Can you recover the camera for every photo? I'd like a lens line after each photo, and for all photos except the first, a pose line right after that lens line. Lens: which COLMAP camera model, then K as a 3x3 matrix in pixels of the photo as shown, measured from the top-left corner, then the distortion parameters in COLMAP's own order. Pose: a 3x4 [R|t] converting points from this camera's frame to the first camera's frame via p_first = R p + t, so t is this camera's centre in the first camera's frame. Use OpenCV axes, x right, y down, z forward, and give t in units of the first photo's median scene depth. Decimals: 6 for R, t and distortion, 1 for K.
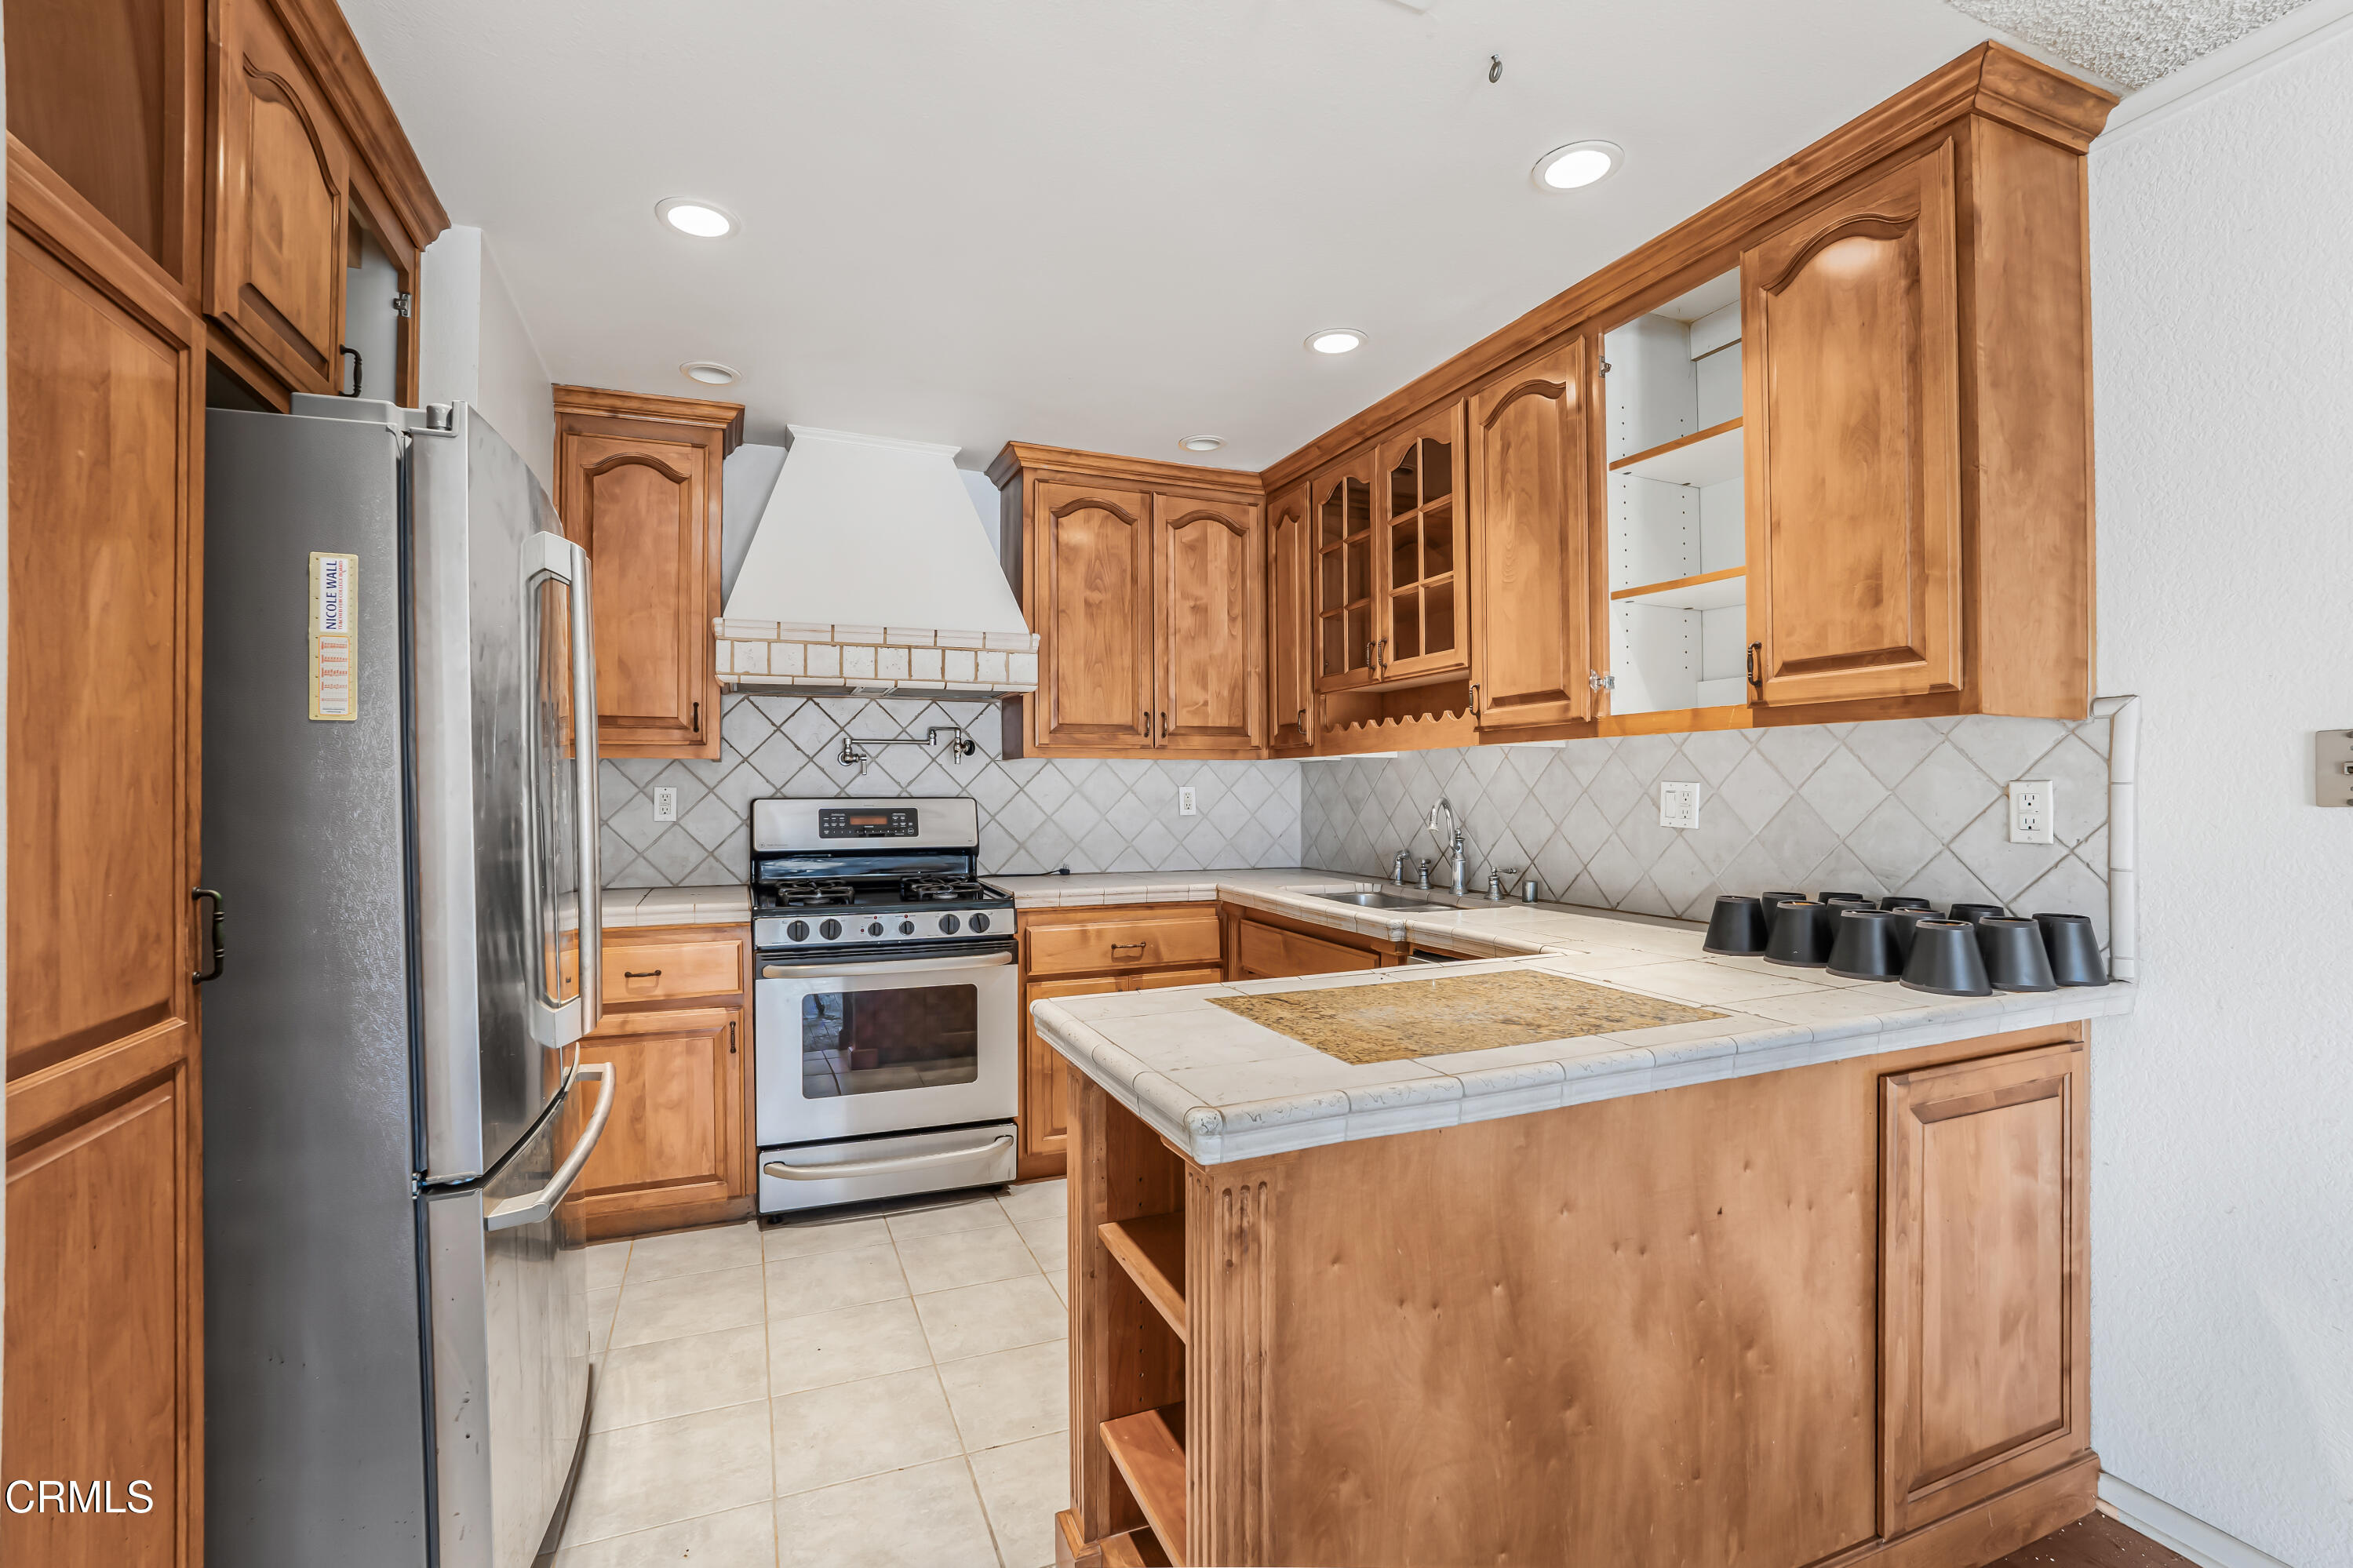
lens RADIAL K [[1054.2, 0, 1176.5], [0, 1054.2, 784.0], [0, 0, 1]] dist [-0.076651, -0.000005]
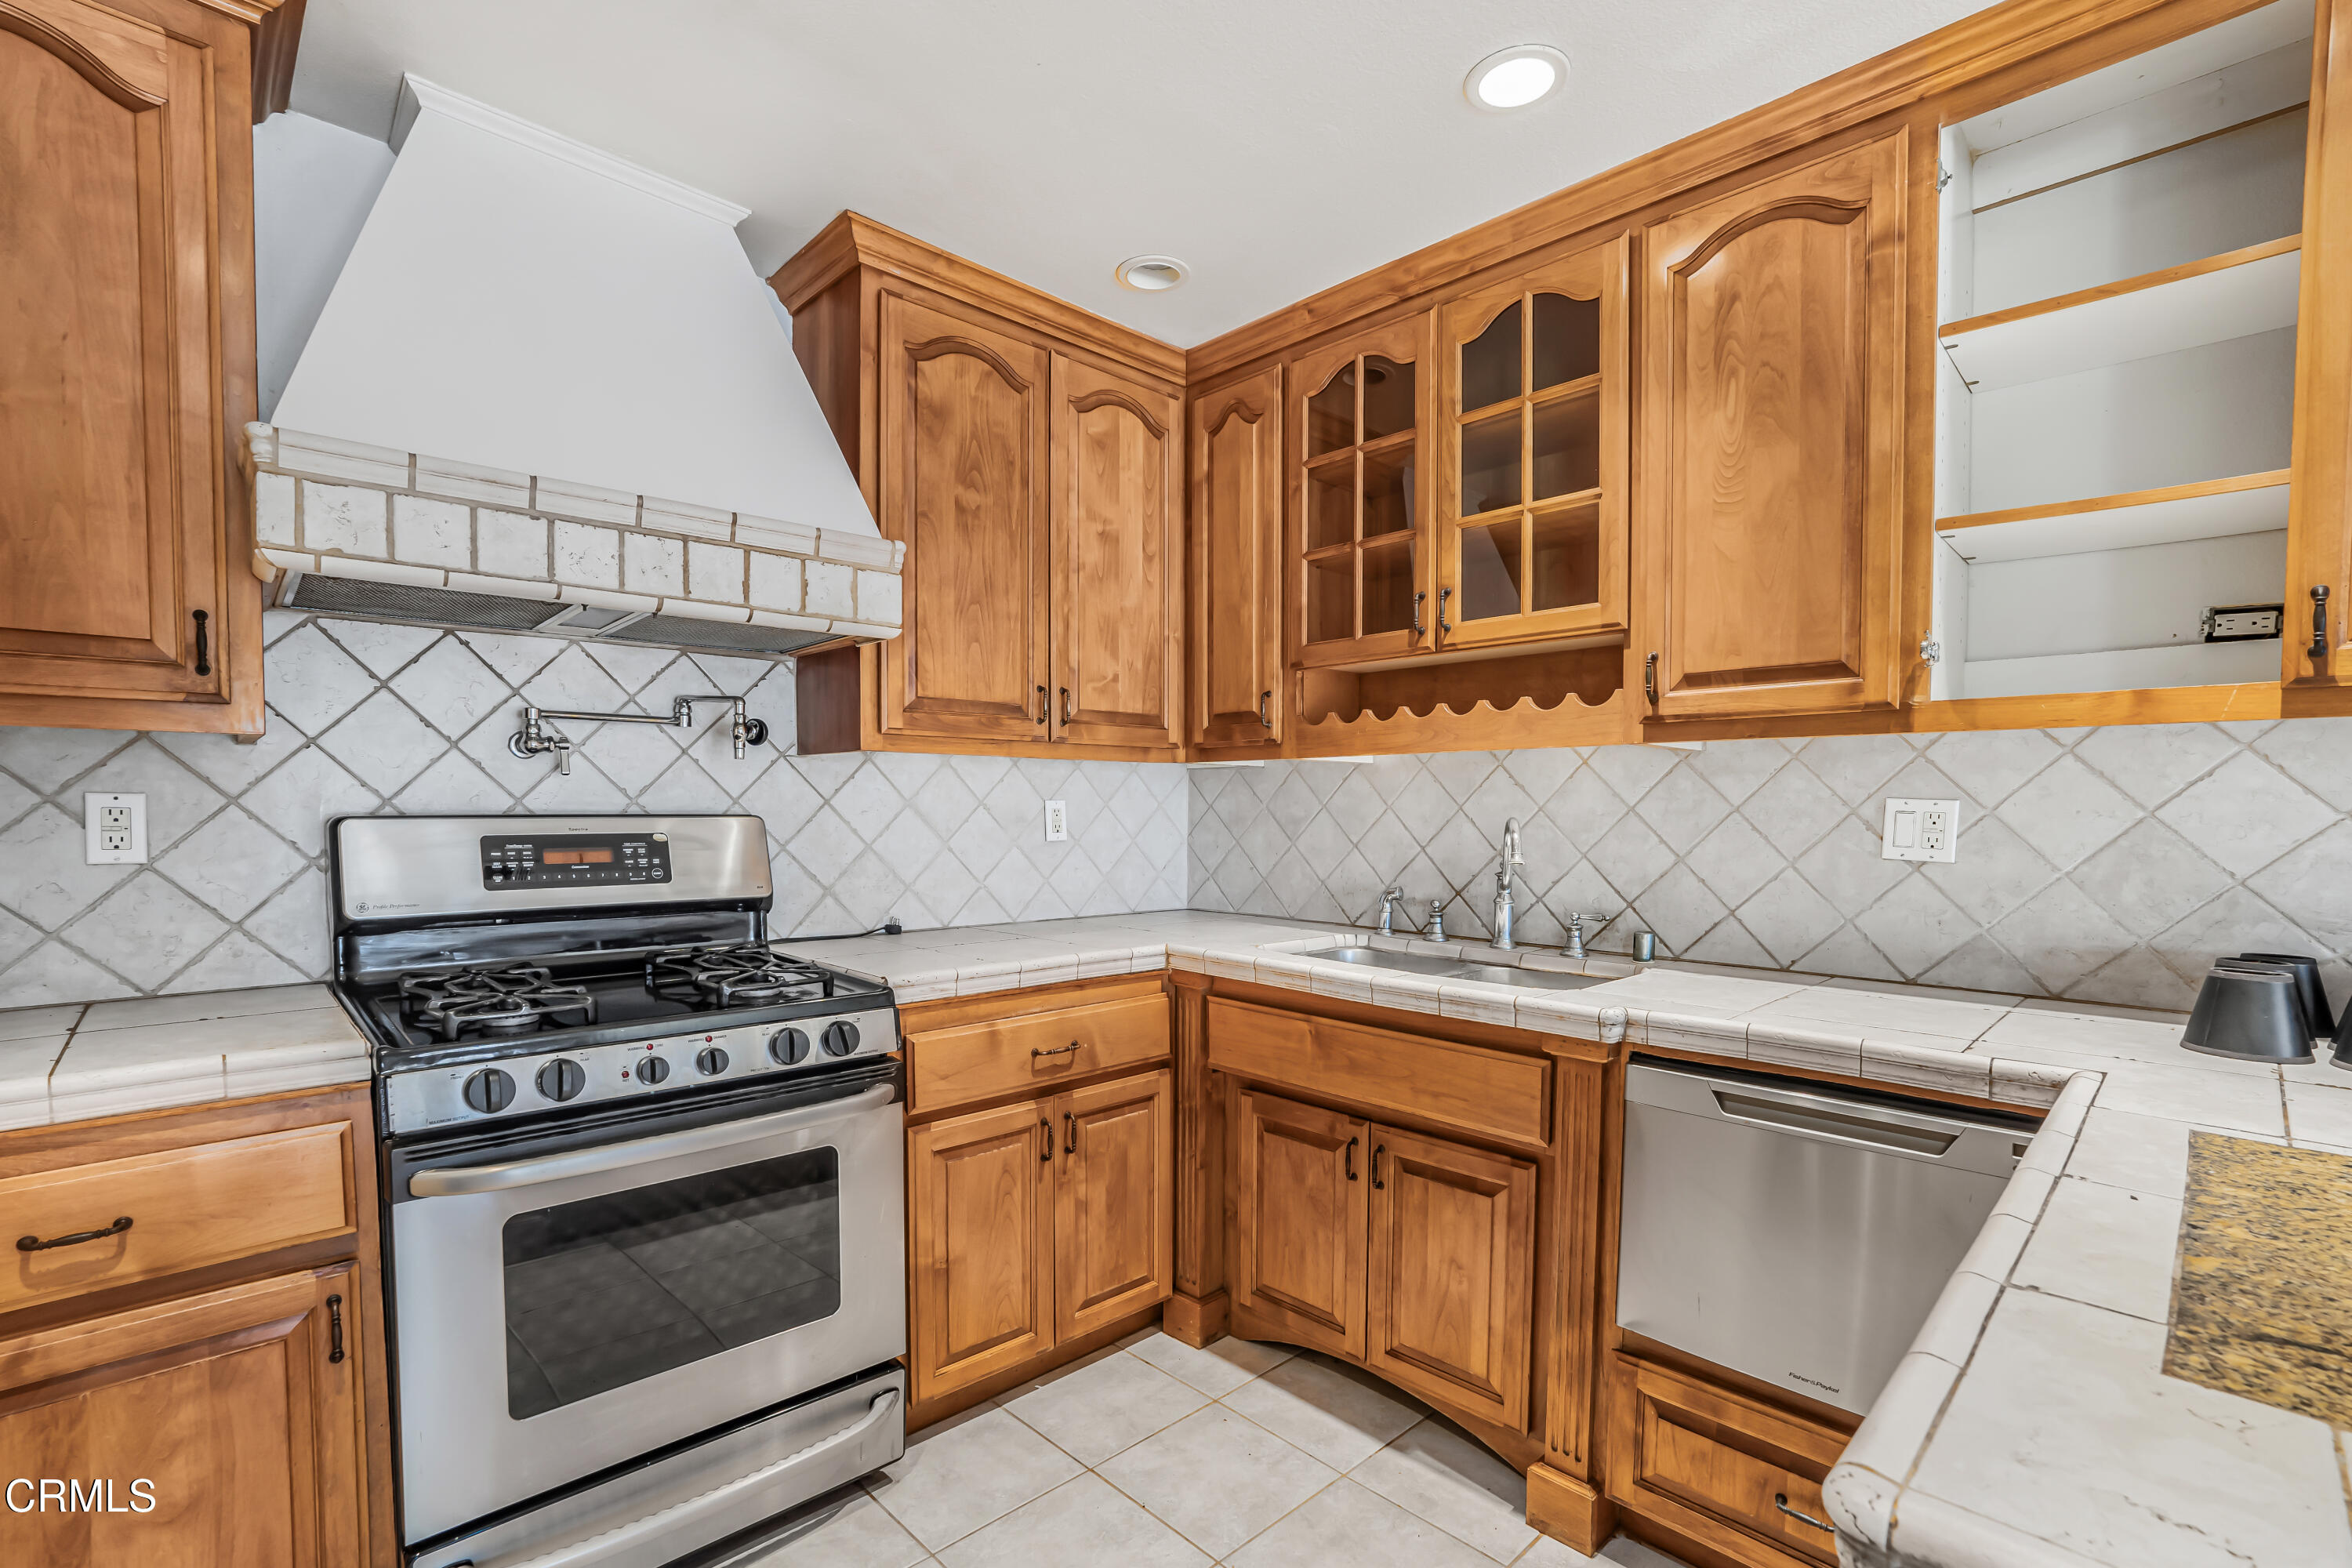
lens RADIAL K [[1061.9, 0, 1178.7], [0, 1061.9, 852.0], [0, 0, 1]] dist [-0.057436, 0.018061]
pose [[0.932883, -0.008968, 0.360067, -0.202815], [-0.008195, 0.998903, 0.046112, 0.004465], [-0.360085, -0.045968, 0.931786, 0.377825]]
